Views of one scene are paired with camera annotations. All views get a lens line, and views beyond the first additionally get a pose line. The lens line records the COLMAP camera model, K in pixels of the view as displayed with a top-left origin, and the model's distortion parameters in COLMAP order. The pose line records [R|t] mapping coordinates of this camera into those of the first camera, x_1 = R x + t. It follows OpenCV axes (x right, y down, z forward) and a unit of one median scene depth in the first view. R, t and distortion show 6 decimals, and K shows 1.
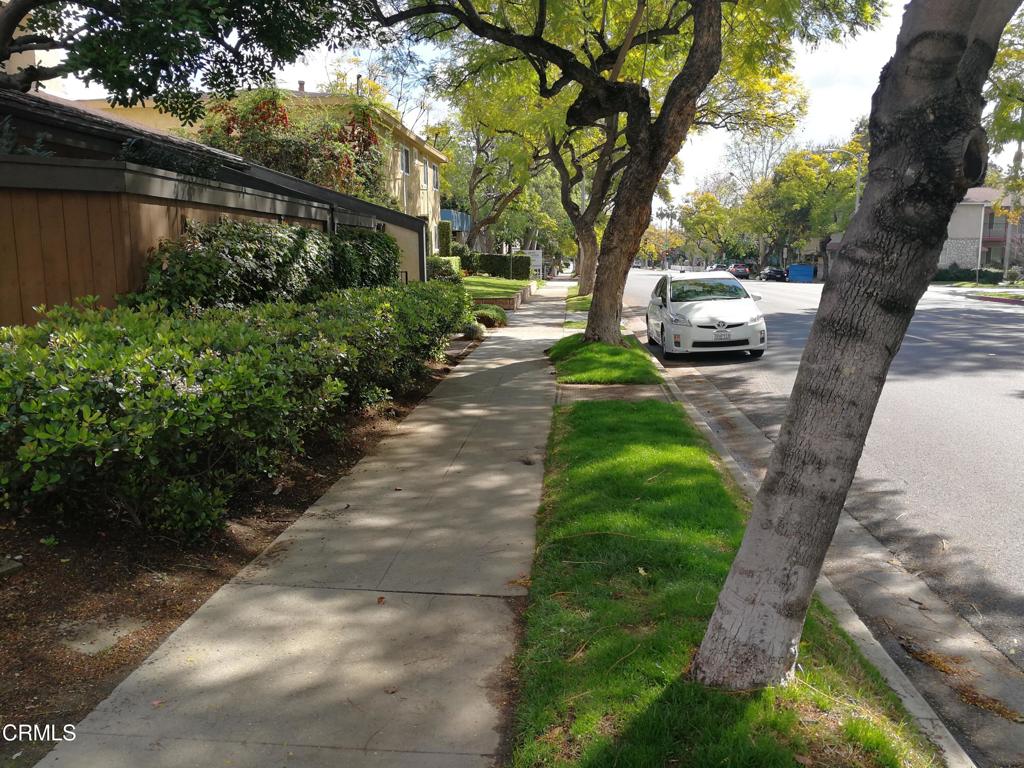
lens RADIAL K [[819.2, 0, 512.0], [0, 819.2, 384.0], [0, 0, 1]] dist [0.004530, -0.002185]
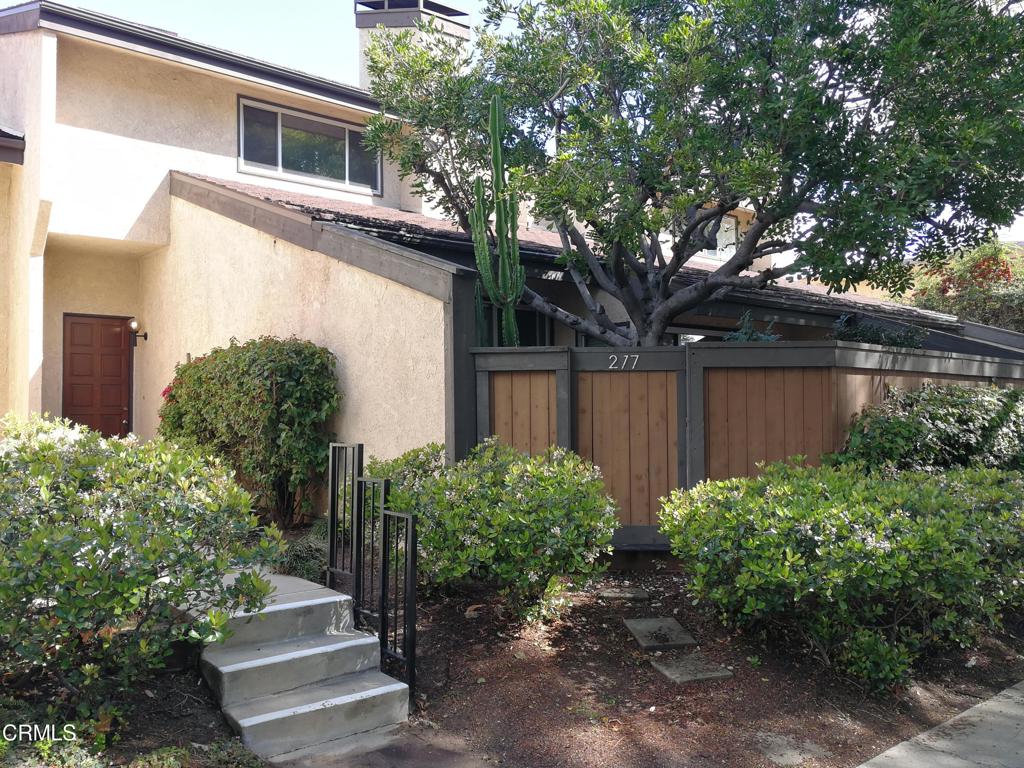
lens RADIAL K [[836.4, 0, 512.0], [0, 836.4, 384.0], [0, 0, 1]] dist [0.001868, 0.004564]
pose [[0.690573, -0.023592, -0.722878, 0.071904], [-0.111561, 0.984032, -0.138690, 0.004363], [0.714607, 0.176421, 0.676914, -0.127866]]
